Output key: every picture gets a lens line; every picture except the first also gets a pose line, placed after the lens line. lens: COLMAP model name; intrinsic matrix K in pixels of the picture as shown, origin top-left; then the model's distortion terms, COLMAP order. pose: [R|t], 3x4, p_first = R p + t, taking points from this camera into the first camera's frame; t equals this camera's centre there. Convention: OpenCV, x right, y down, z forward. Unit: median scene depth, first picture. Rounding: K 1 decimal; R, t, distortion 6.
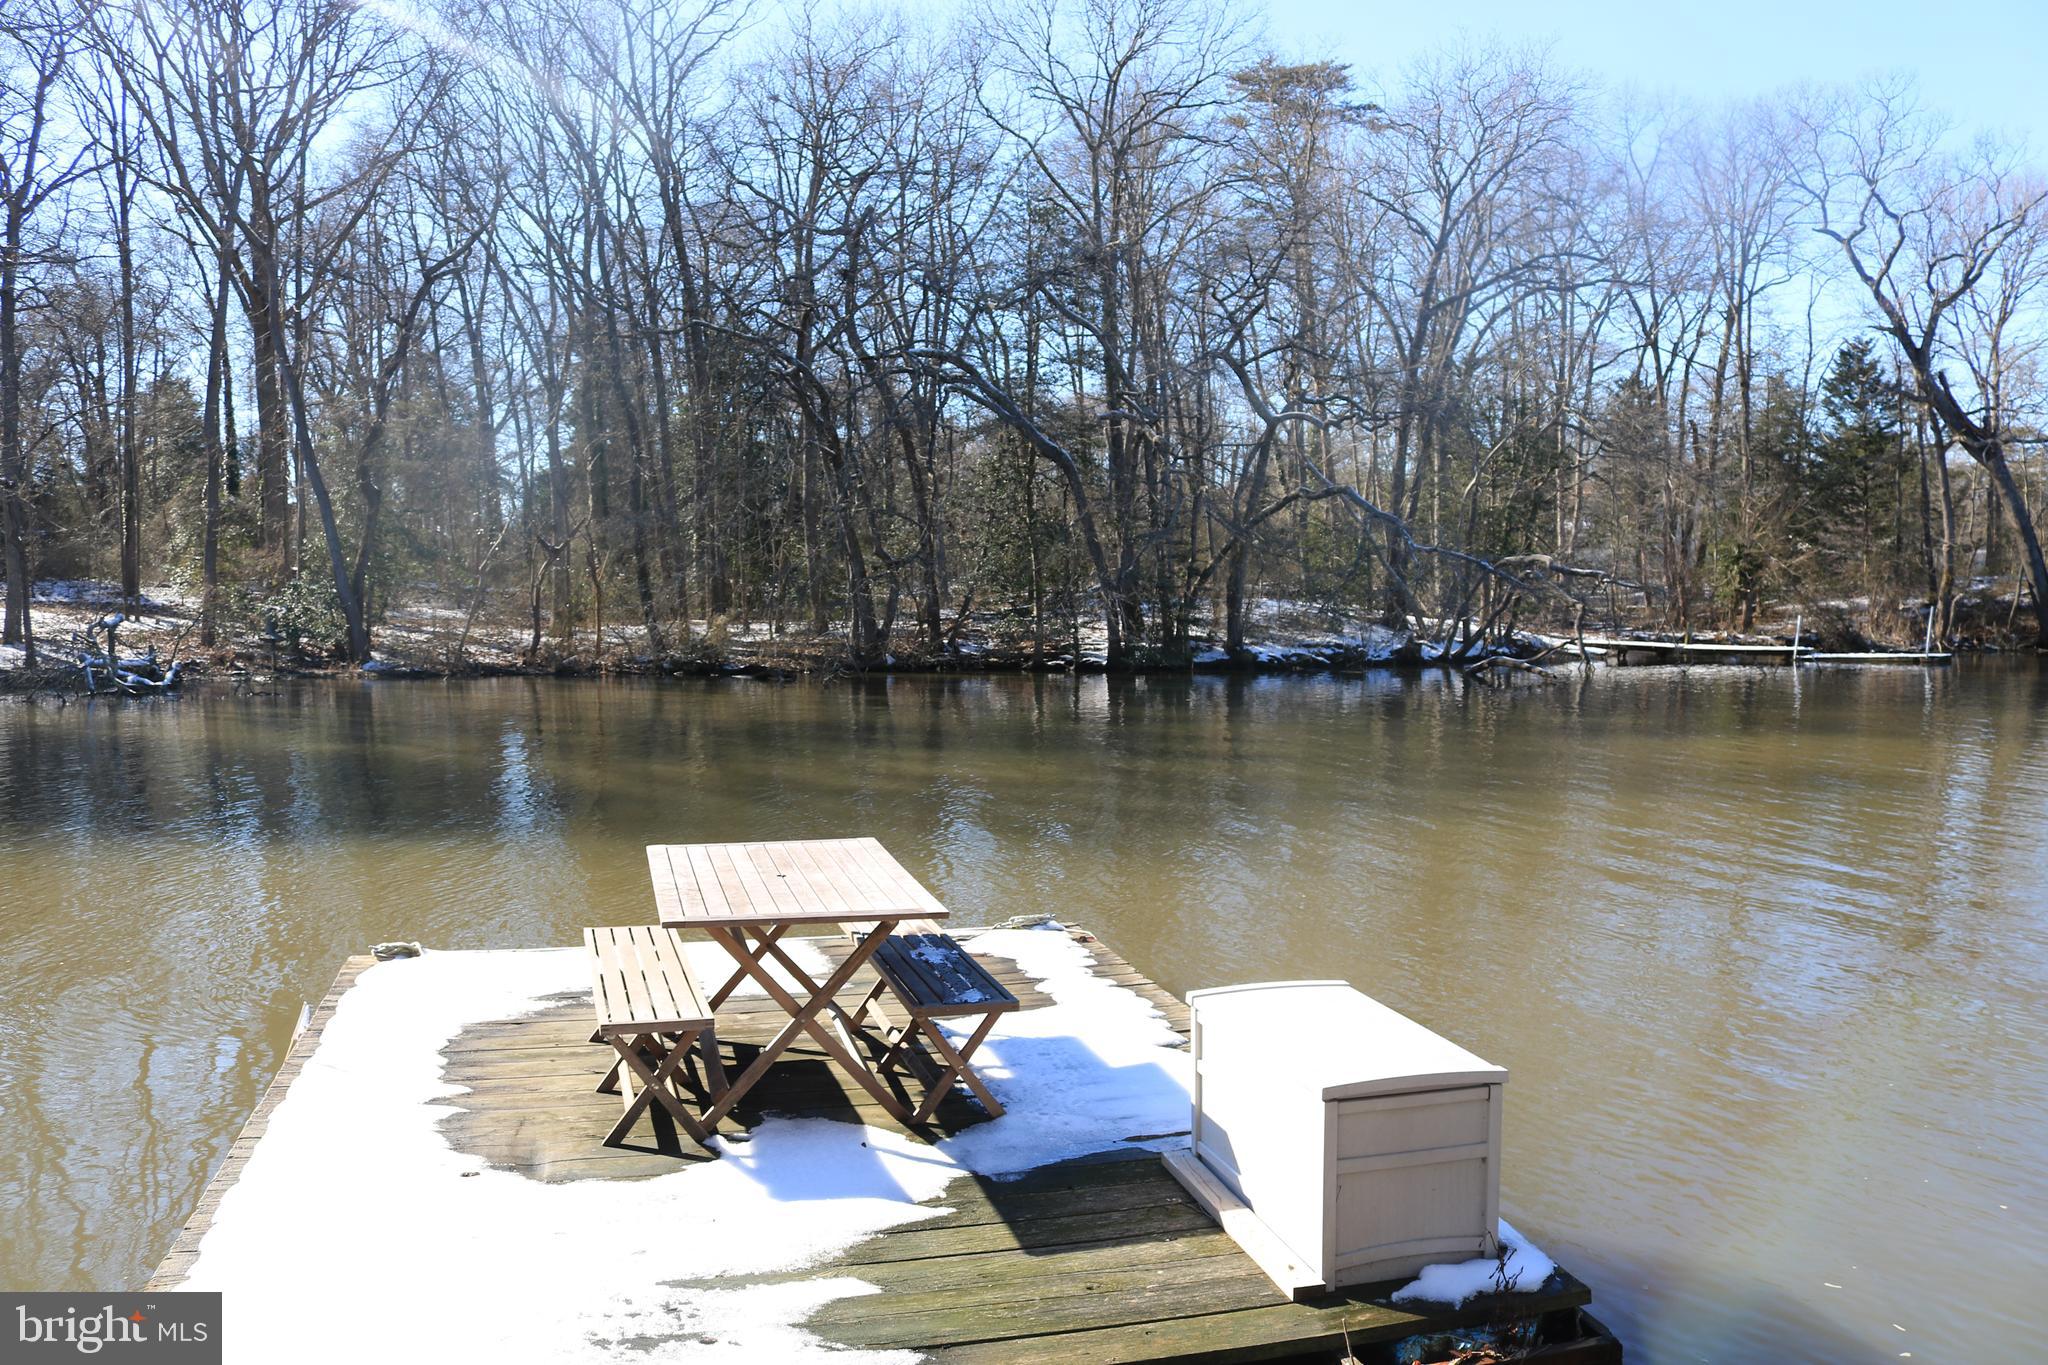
lens RADIAL K [[1728.7, 0, 1033.0], [0, 1728.7, 688.1], [0, 0, 1]] dist [-0.153833, 0.126752]
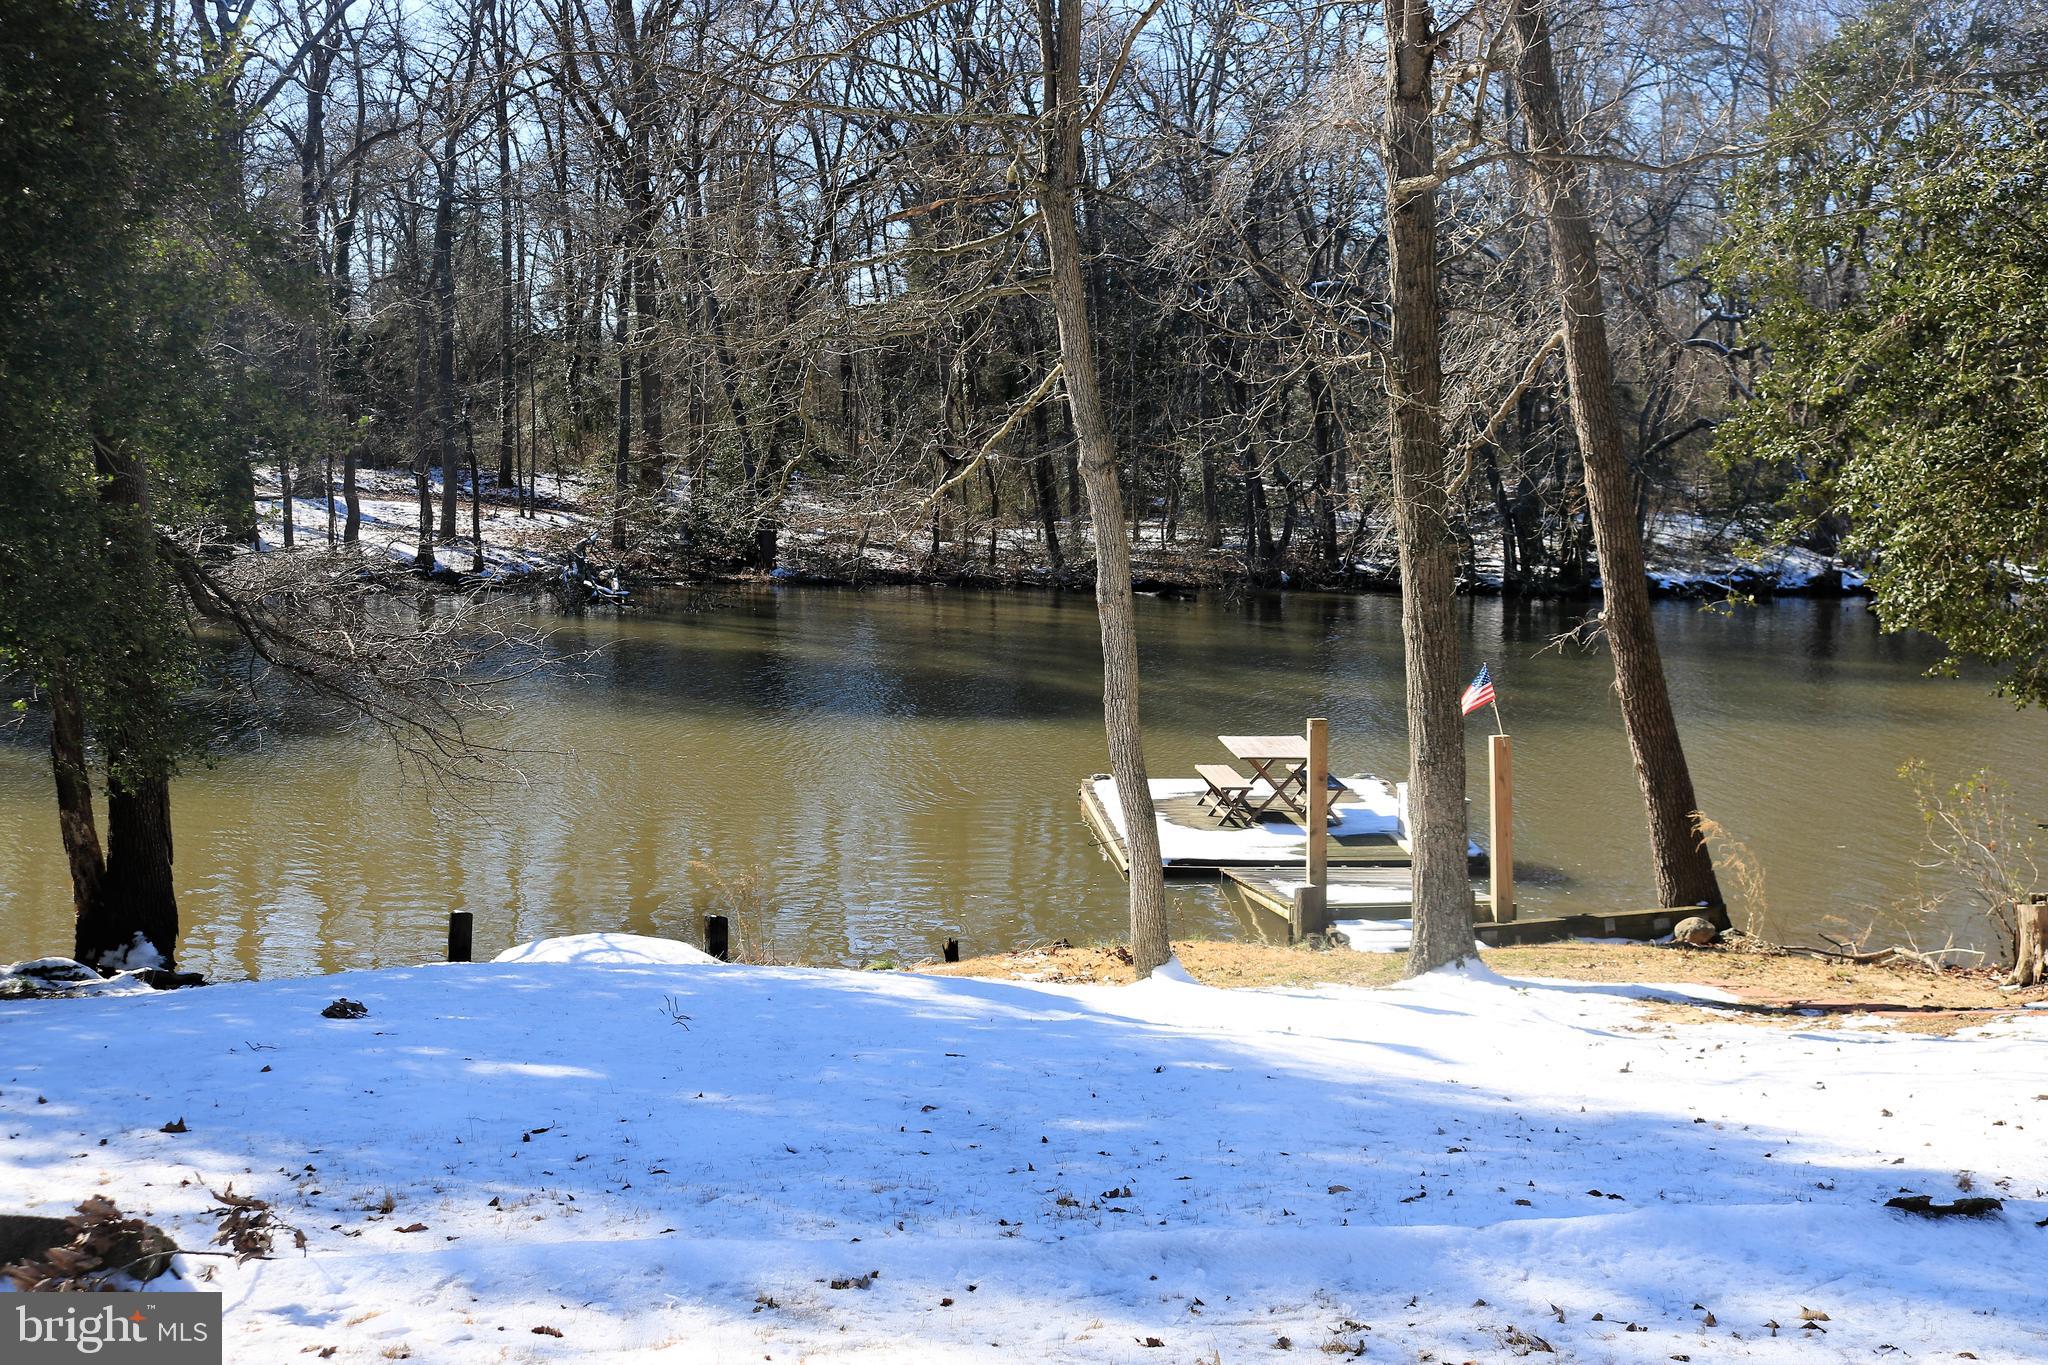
lens RADIAL K [[2355.5, 0, 1024.6], [0, 2355.5, 682.7], [0, 0, 1]] dist [-0.018917, 0.000000]
pose [[0.982520, 0.030787, -0.183593, 0.021106], [-0.021119, 0.998297, 0.054385, -0.024953], [0.184955, -0.049557, 0.981497, -0.359053]]
